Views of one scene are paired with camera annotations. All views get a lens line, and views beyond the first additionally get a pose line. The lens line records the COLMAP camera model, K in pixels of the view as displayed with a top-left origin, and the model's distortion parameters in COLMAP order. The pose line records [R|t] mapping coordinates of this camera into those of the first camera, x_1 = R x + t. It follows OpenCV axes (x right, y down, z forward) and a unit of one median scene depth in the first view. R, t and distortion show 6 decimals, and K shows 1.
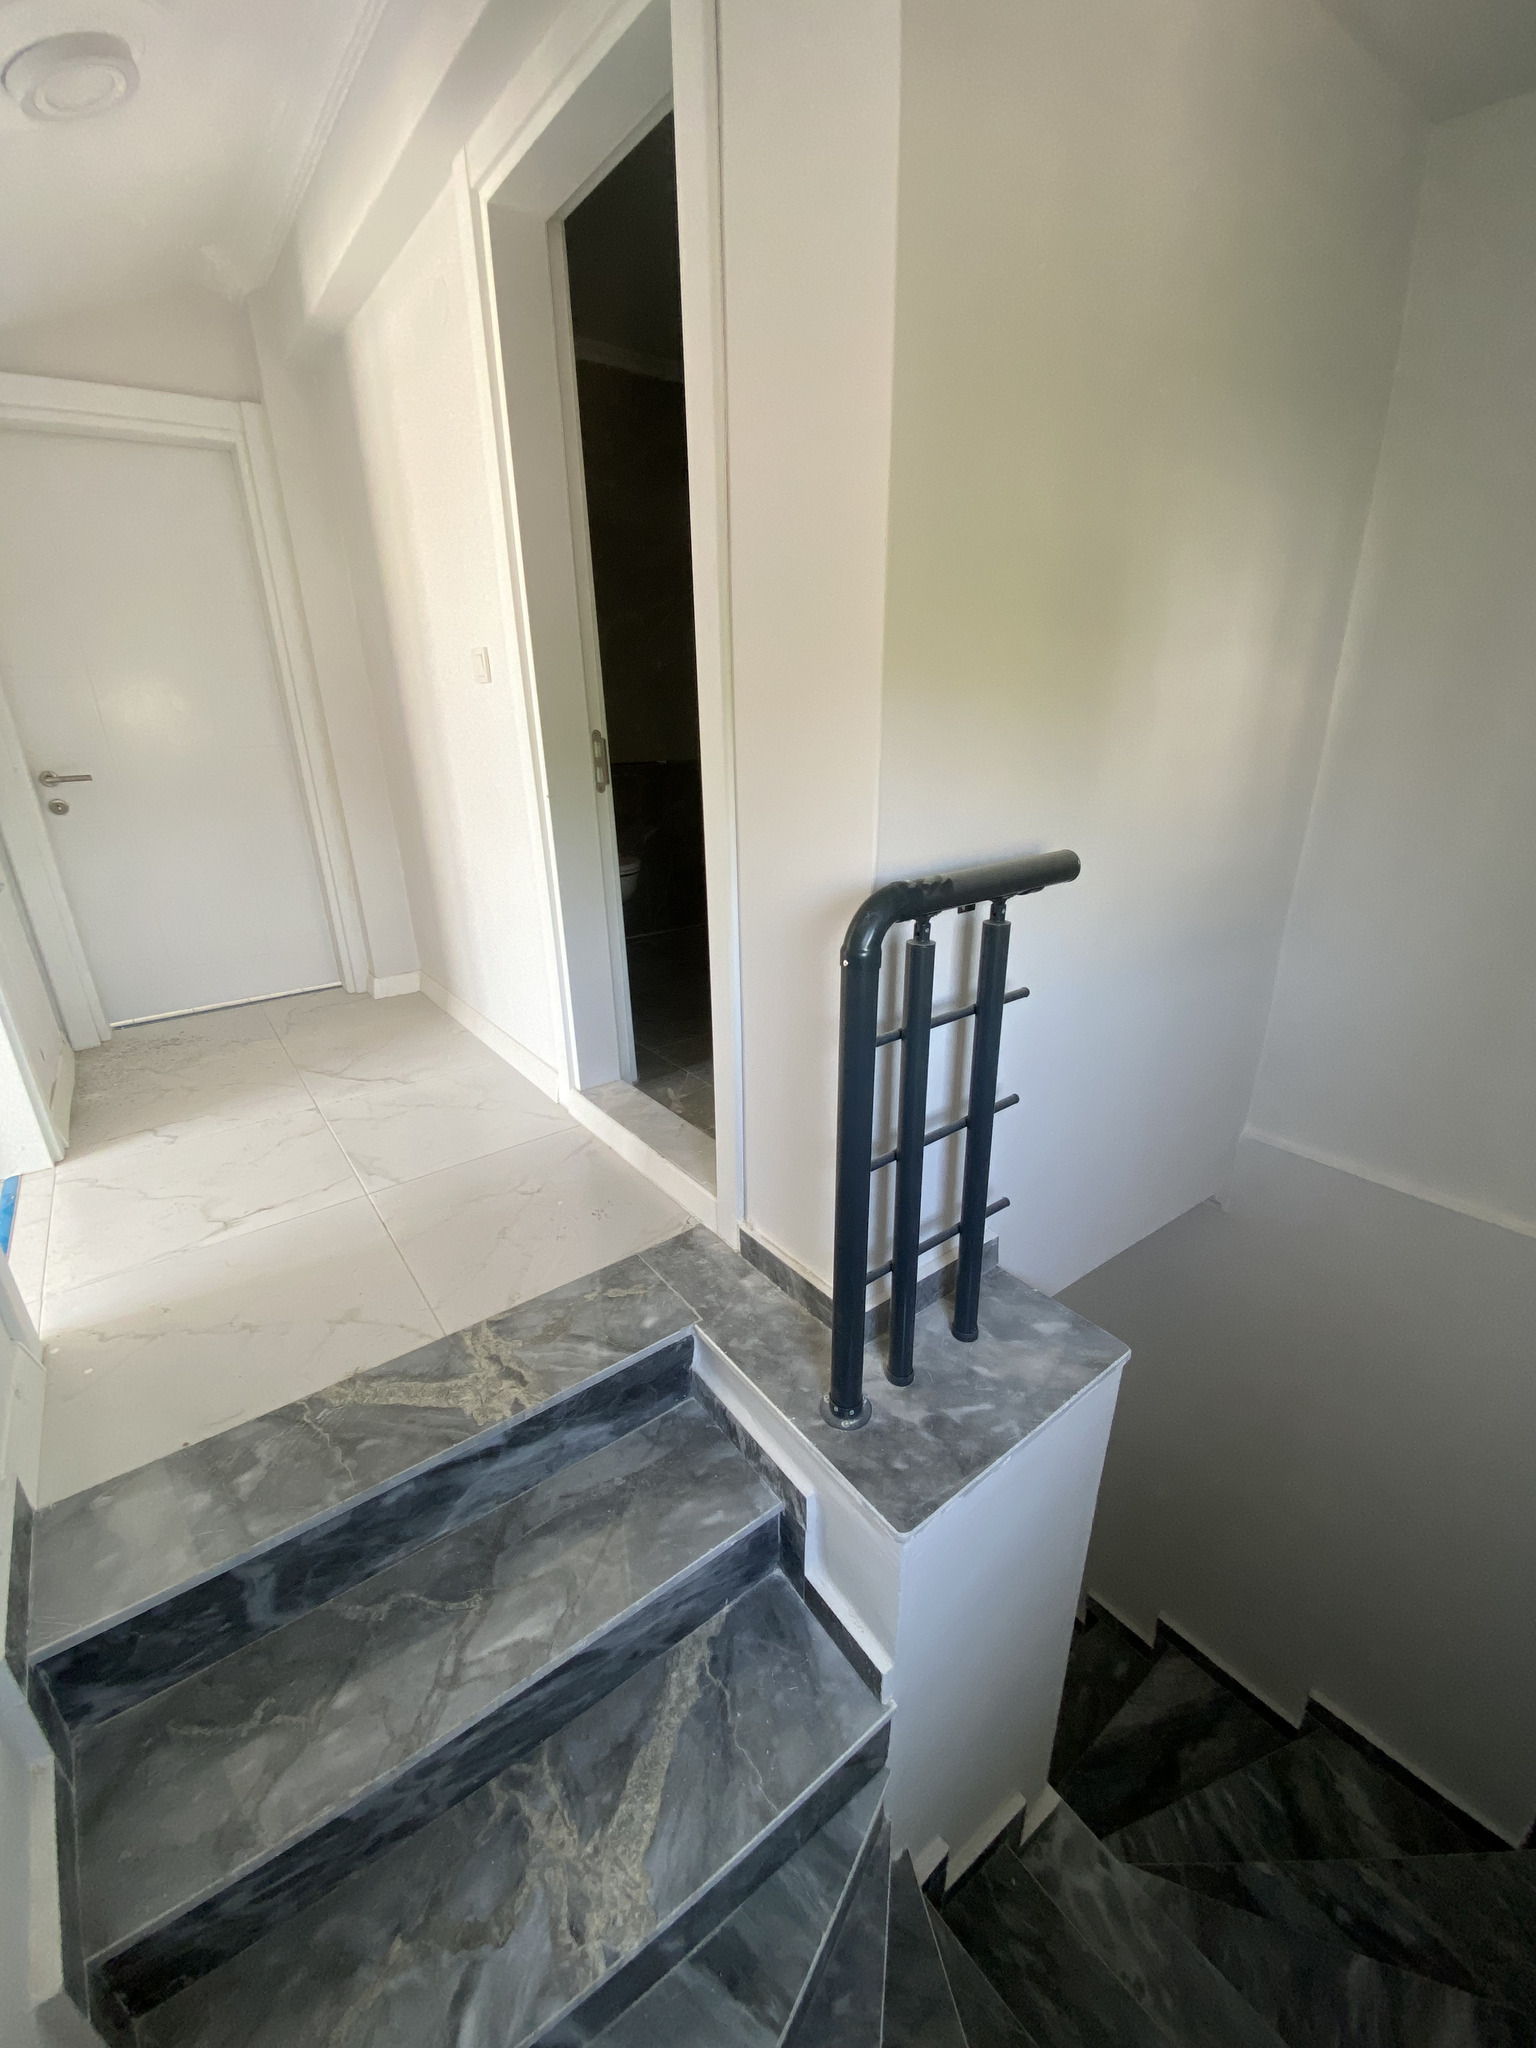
lens RADIAL K [[846.6, 0, 781.0], [0, 846.6, 1020.3], [0, 0, 1]] dist [0.009536, -0.011178]
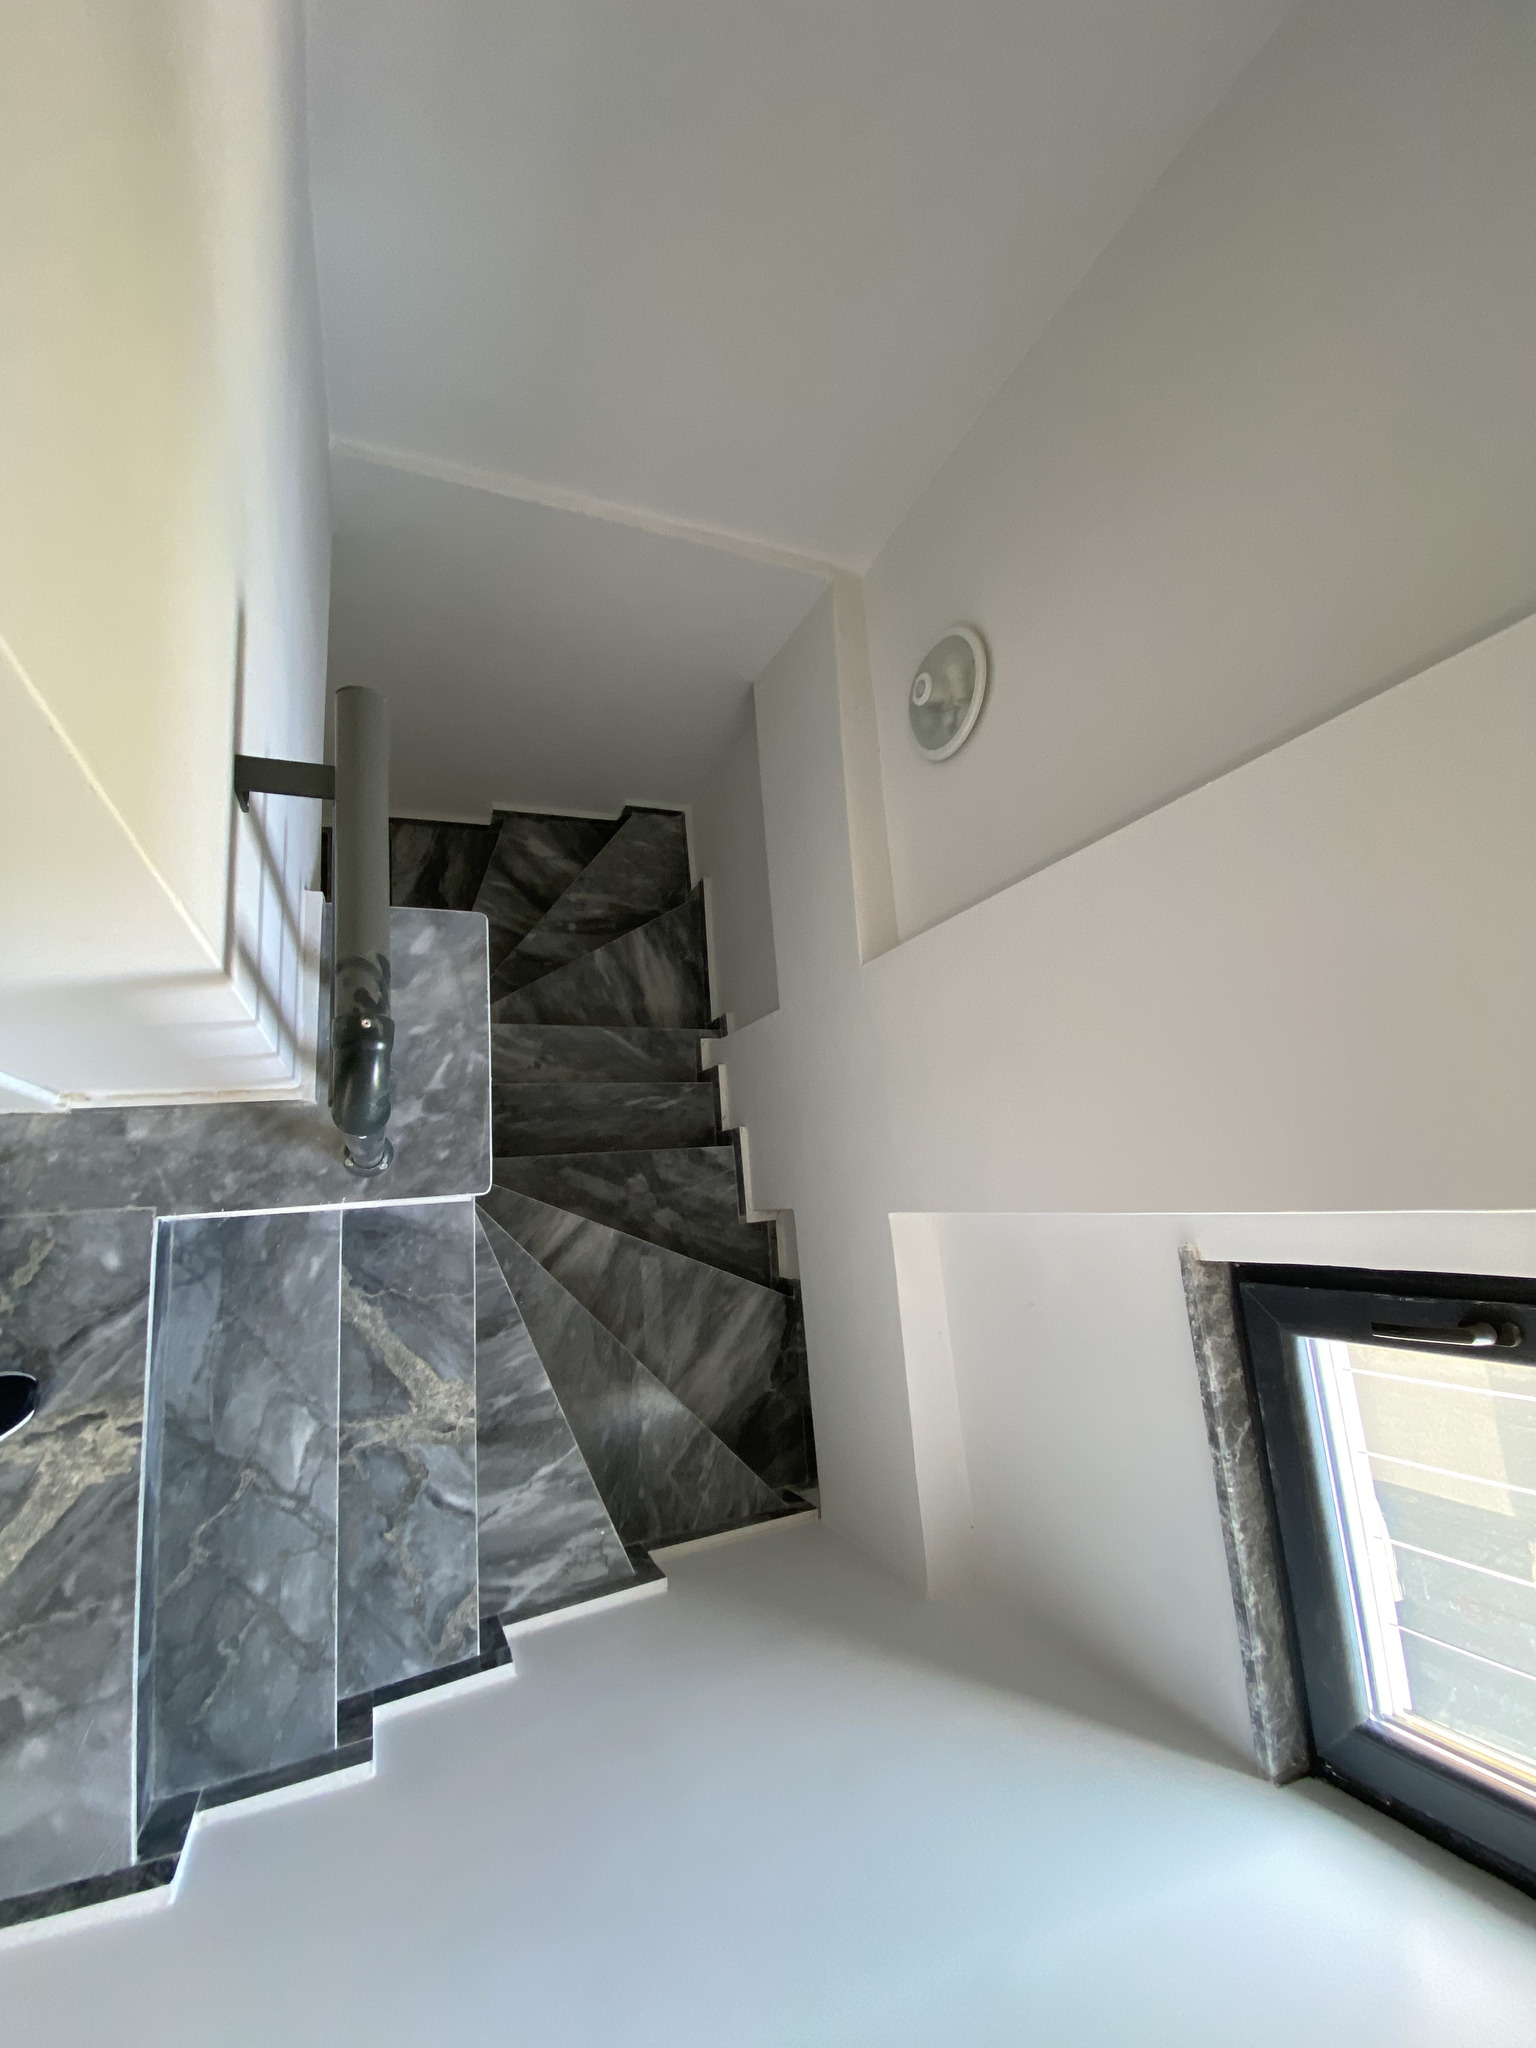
lens RADIAL K [[846.6, 0, 766.6], [0, 846.6, 1025.7], [0, 0, 1]] dist [0.009536, -0.011178]
pose [[0.494840, -0.772830, 0.397325, 0.023705], [-0.099420, 0.403877, 0.909395, -0.730251], [-0.863278, -0.489507, 0.123020, 0.503202]]
